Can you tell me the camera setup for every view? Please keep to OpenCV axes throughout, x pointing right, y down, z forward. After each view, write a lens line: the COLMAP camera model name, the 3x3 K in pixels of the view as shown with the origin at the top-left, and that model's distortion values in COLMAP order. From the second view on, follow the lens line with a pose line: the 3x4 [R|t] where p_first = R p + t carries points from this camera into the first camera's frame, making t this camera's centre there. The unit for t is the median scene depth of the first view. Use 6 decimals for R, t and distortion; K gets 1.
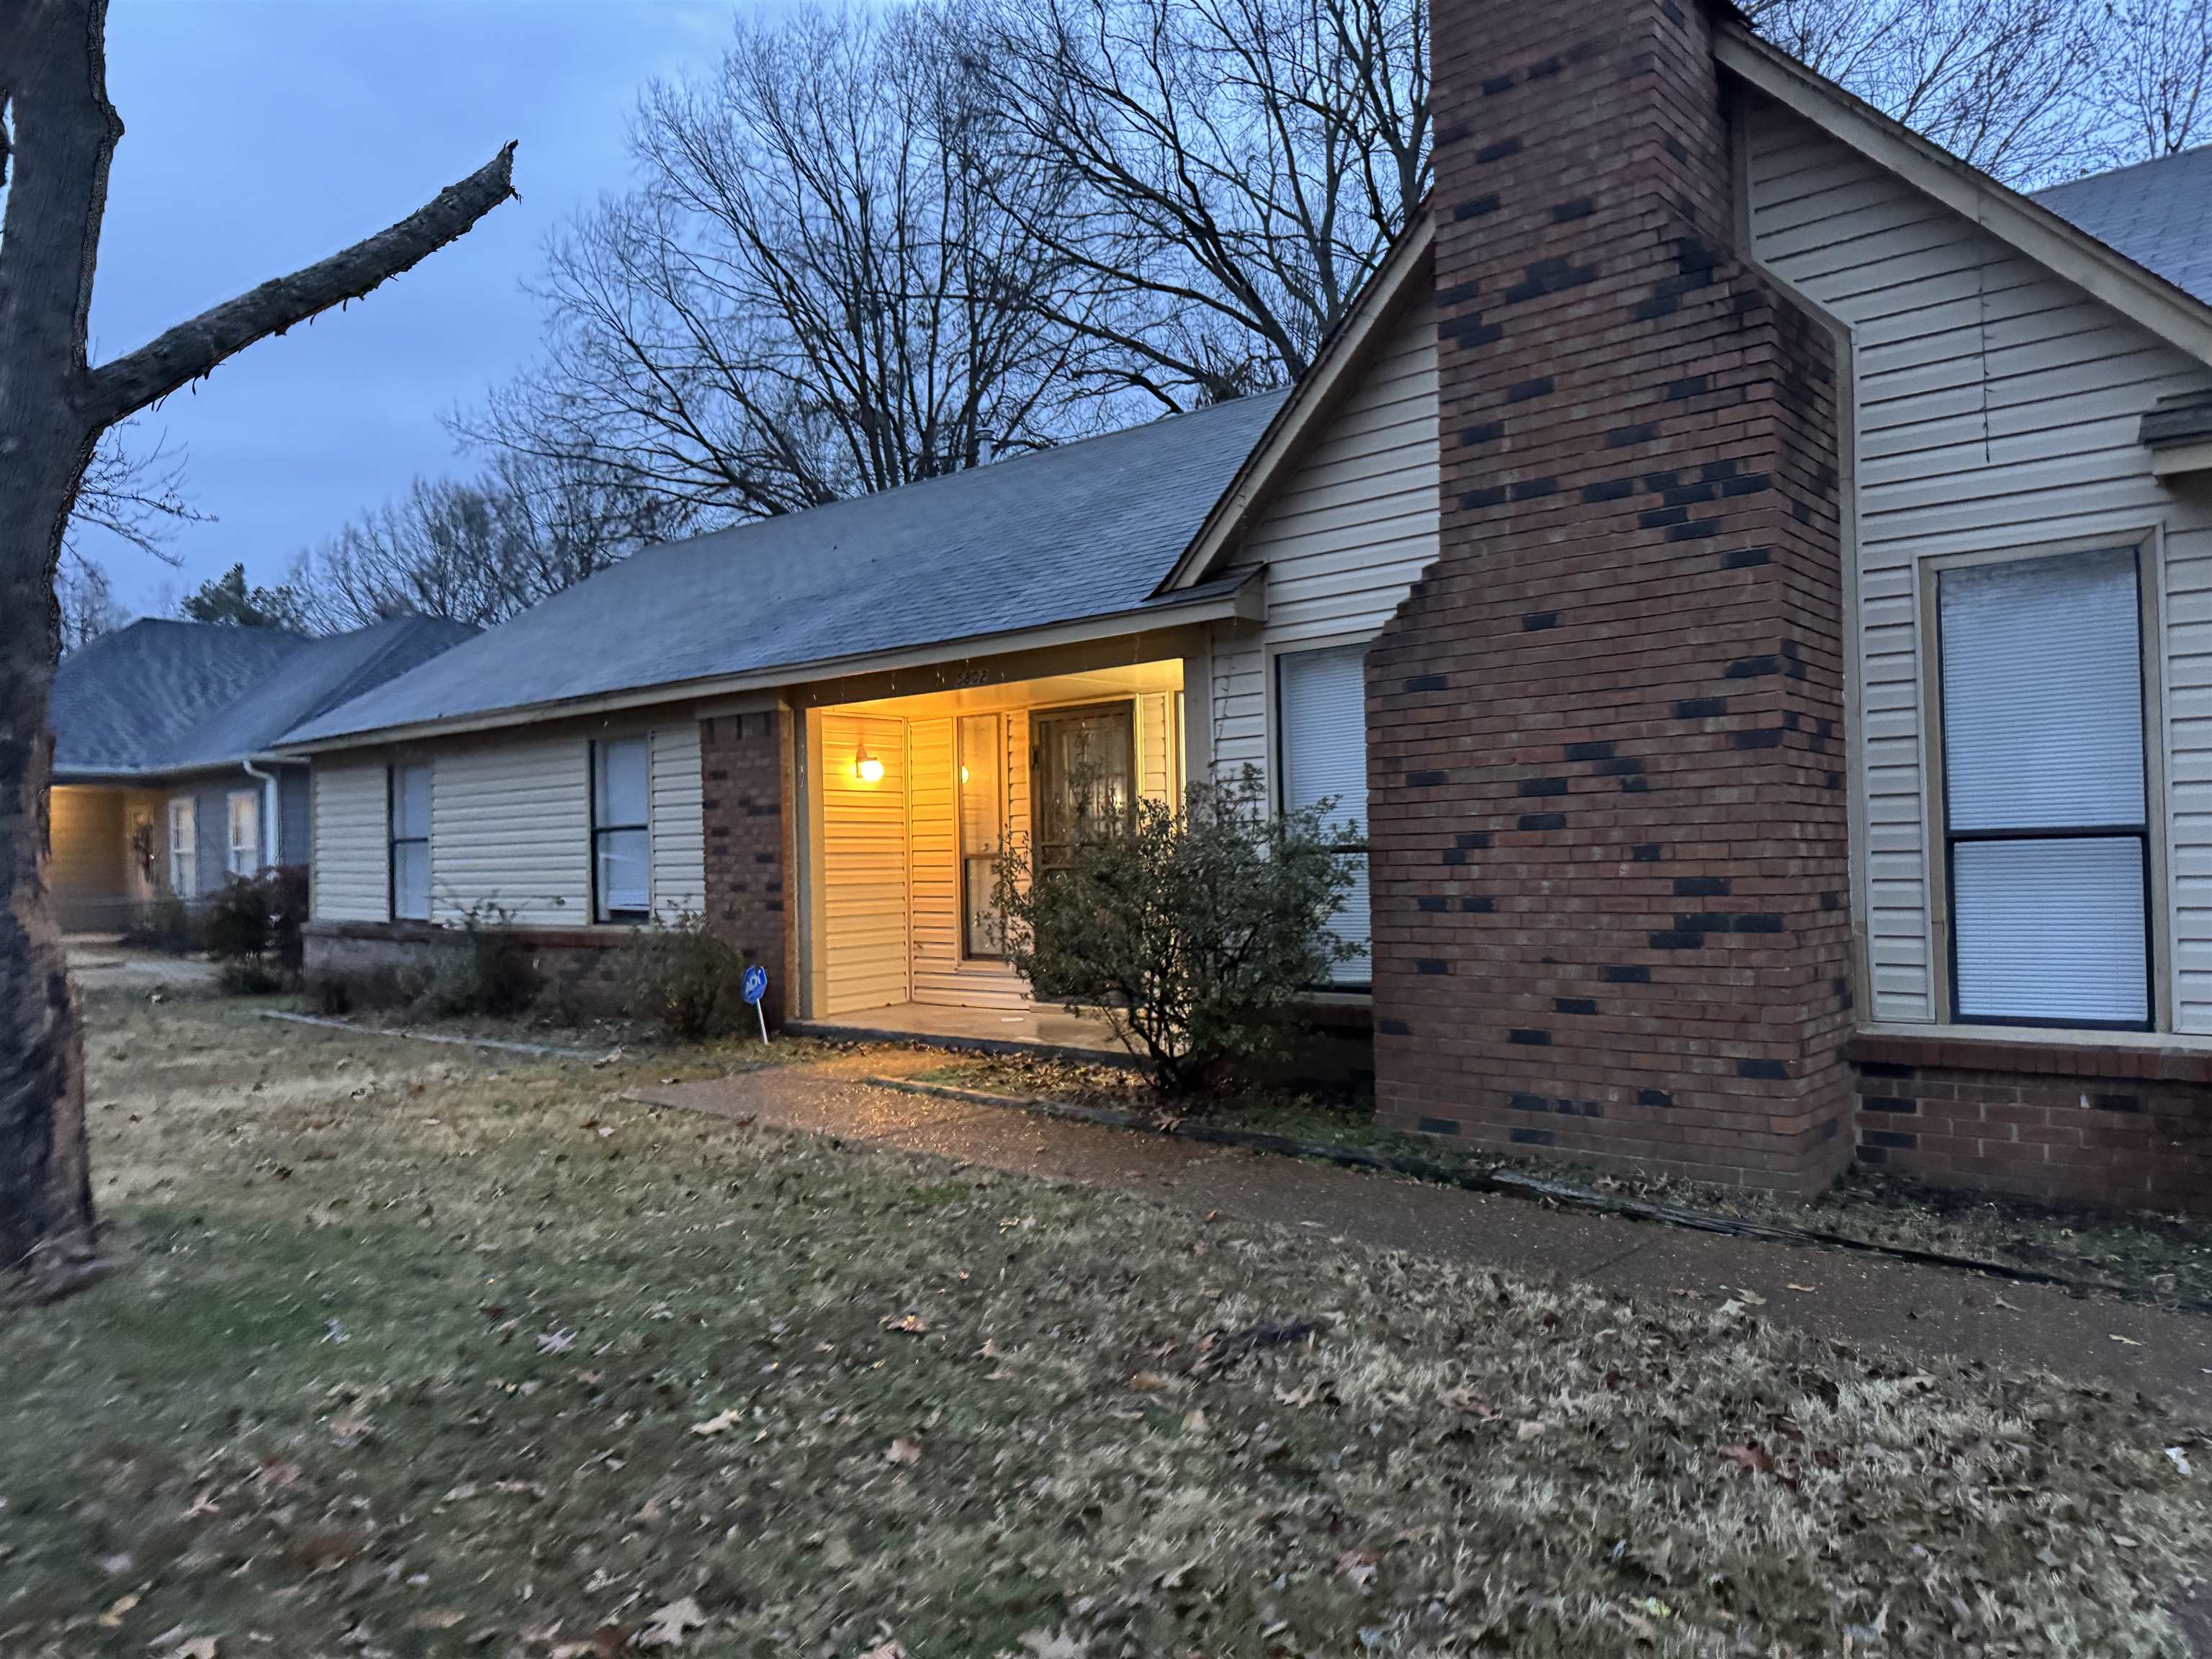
lens RADIAL K [[1557.4, 0, 1109.9], [0, 1557.4, 829.7], [0, 0, 1]] dist [0.057181, -0.064207]
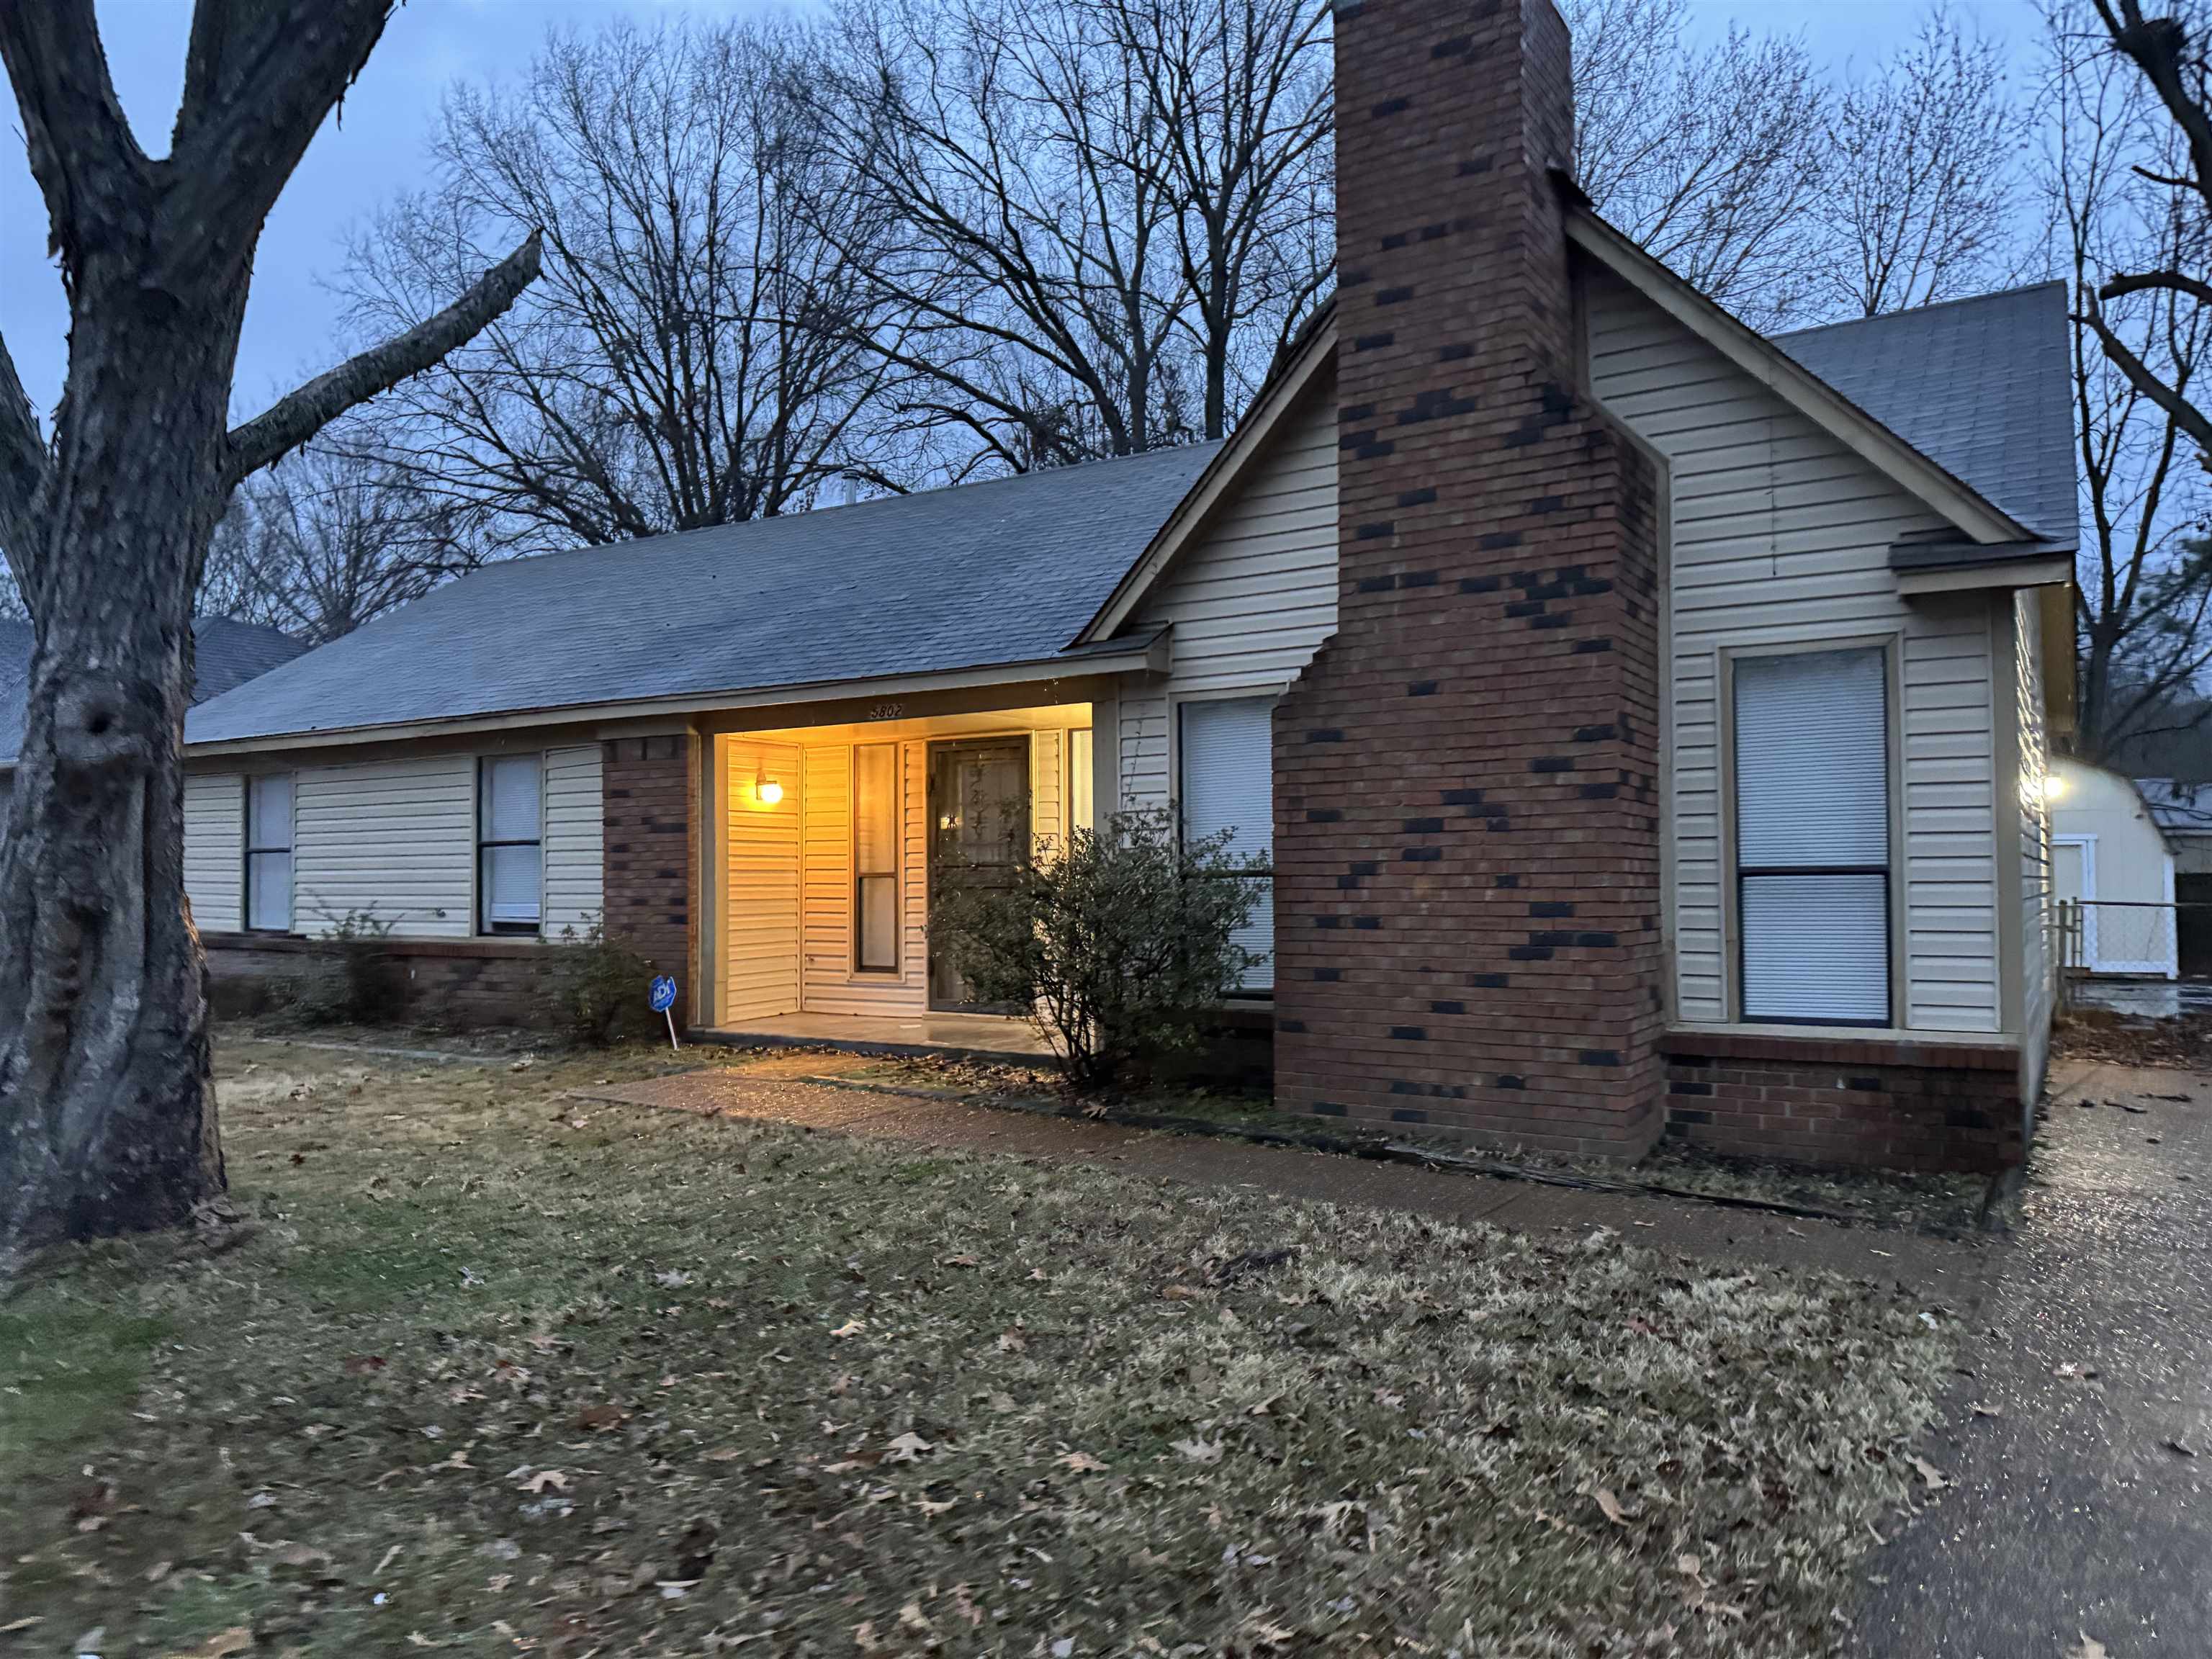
lens RADIAL K [[1543.7, 0, 1106.0], [0, 1543.7, 829.5], [0, 0, 1]] dist [0.128809, -0.227526]
pose [[0.989878, 0.018890, 0.140657, -0.134142], [-0.016956, 0.999745, -0.014937, -0.002186], [-0.140903, 0.012401, 0.989946, -0.152808]]
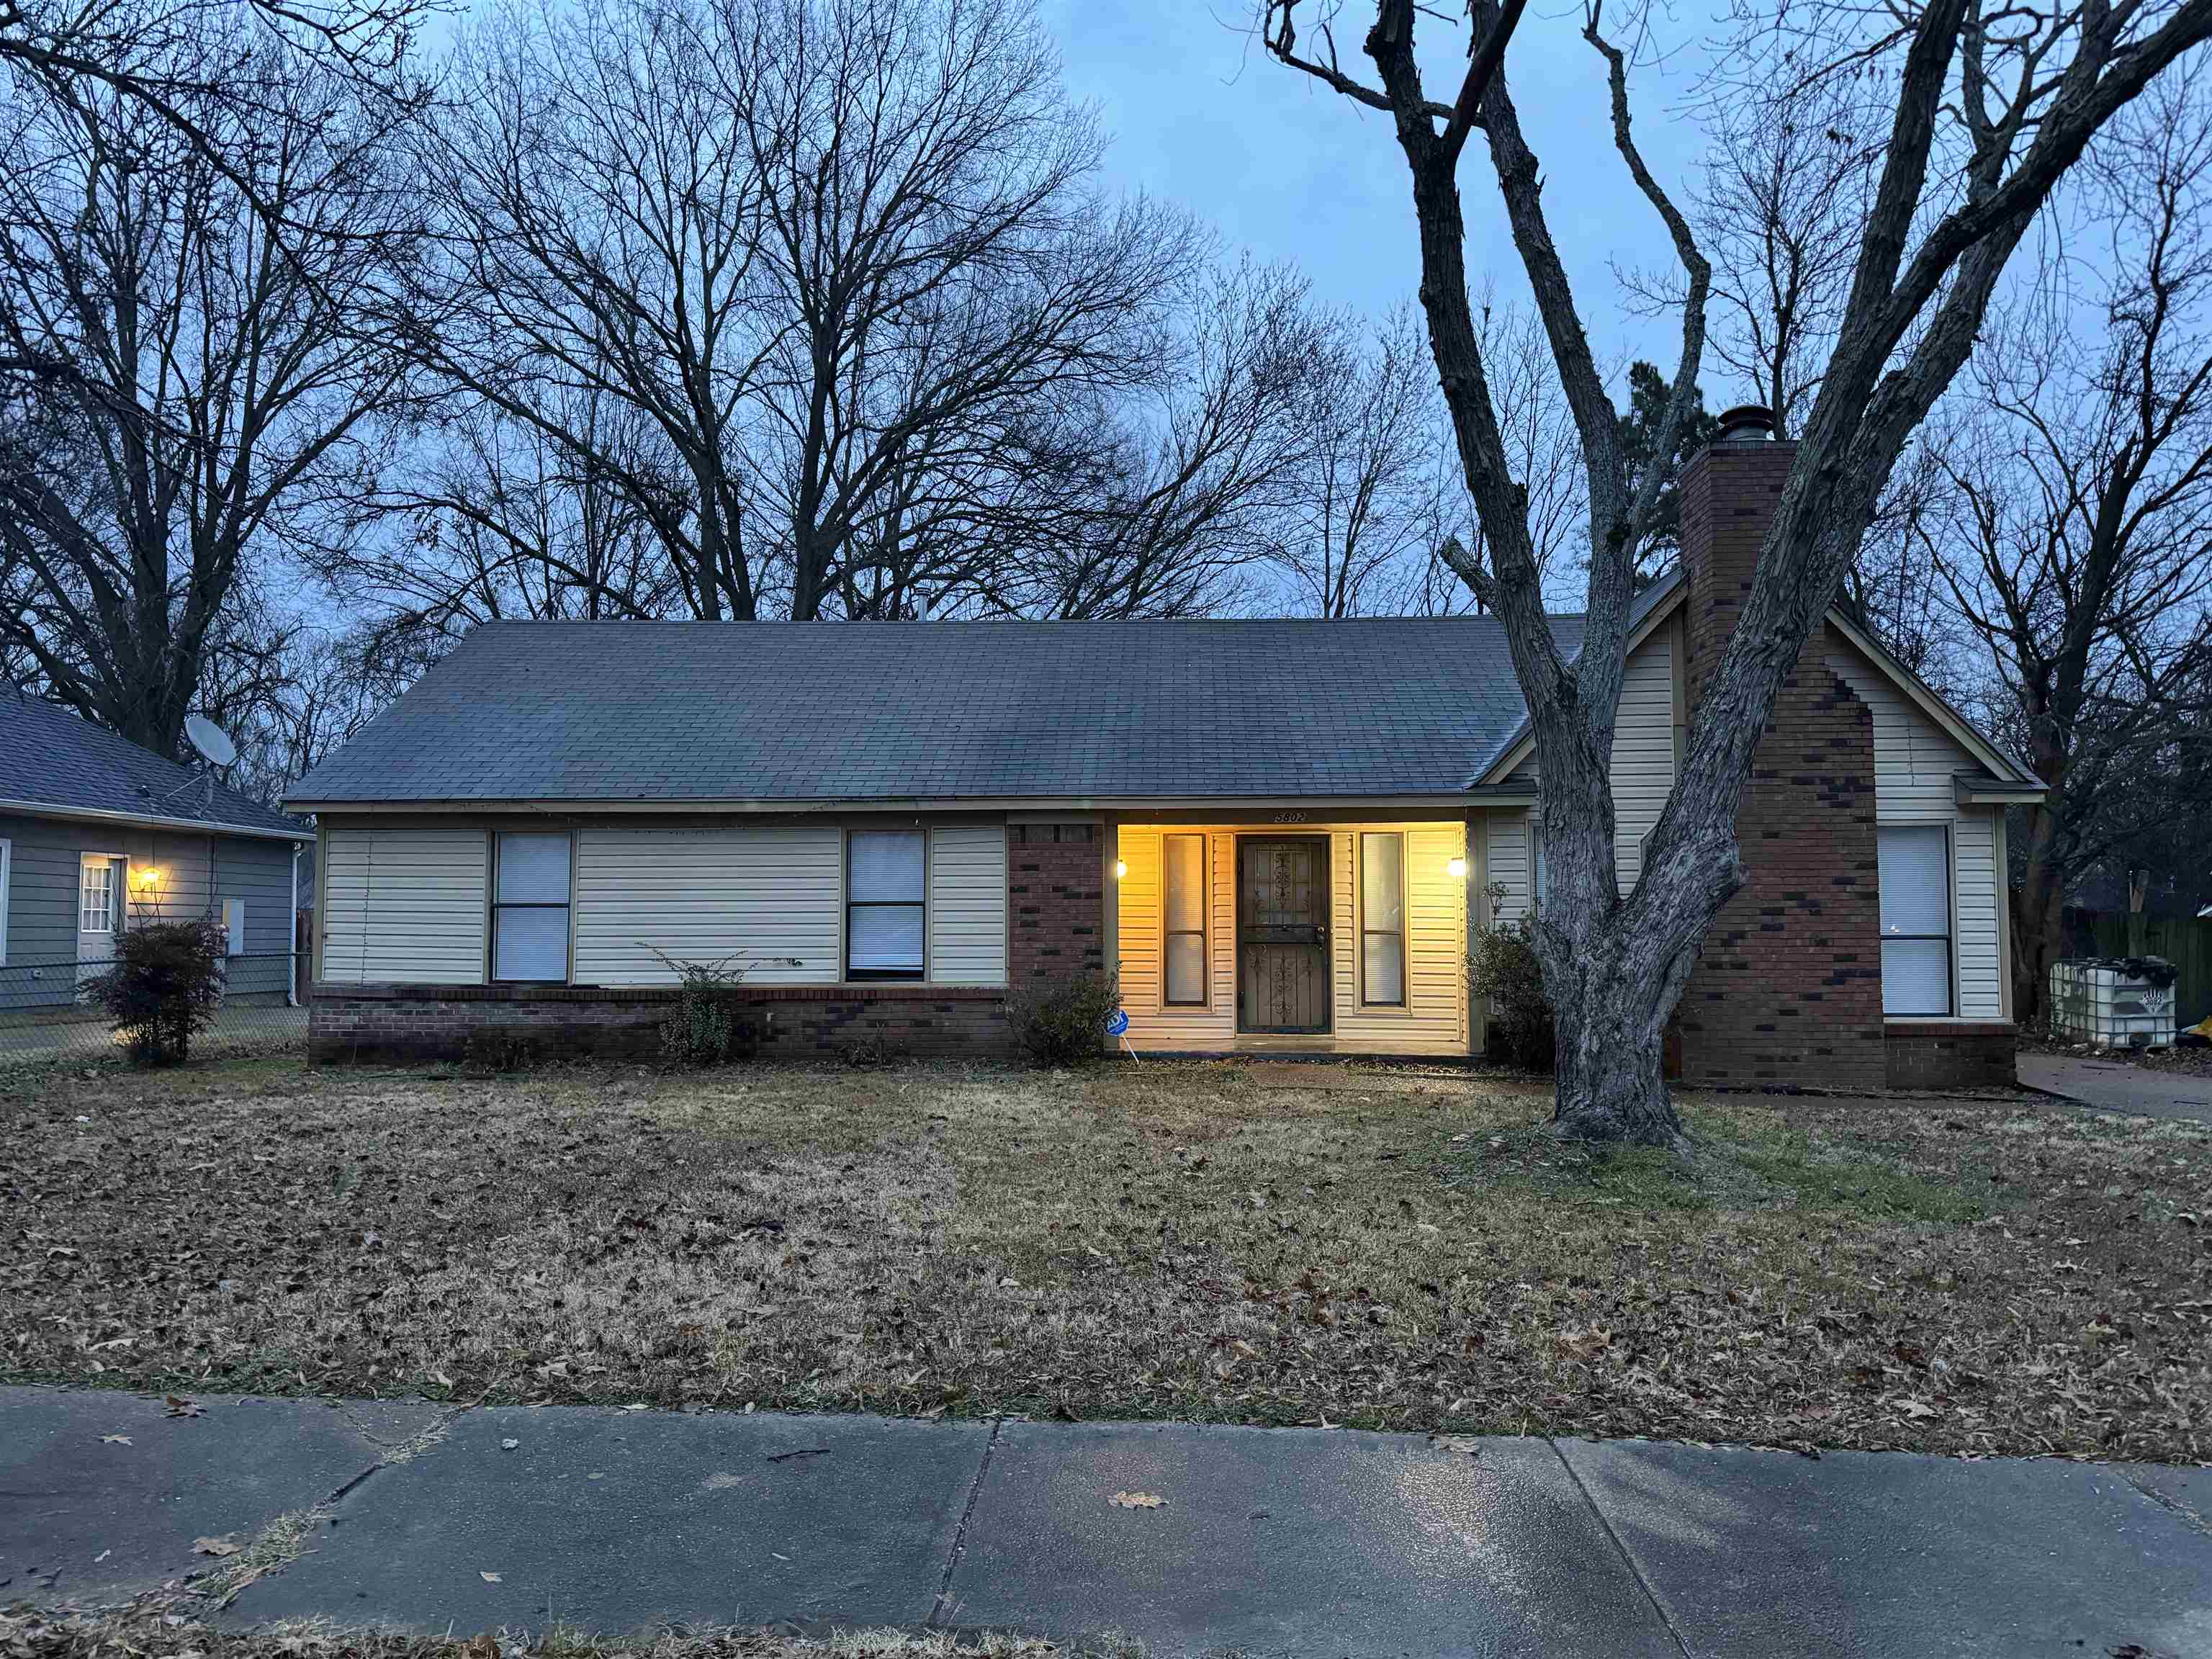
lens RADIAL K [[1542.5, 0, 1109.7], [0, 1542.5, 812.8], [0, 0, 1]] dist [0.122499, -0.182669]
pose [[0.782741, 0.068628, 0.618552, -1.830216], [-0.029099, 0.996850, -0.073777, 0.024826], [-0.621667, 0.039749, 0.782273, -0.143491]]
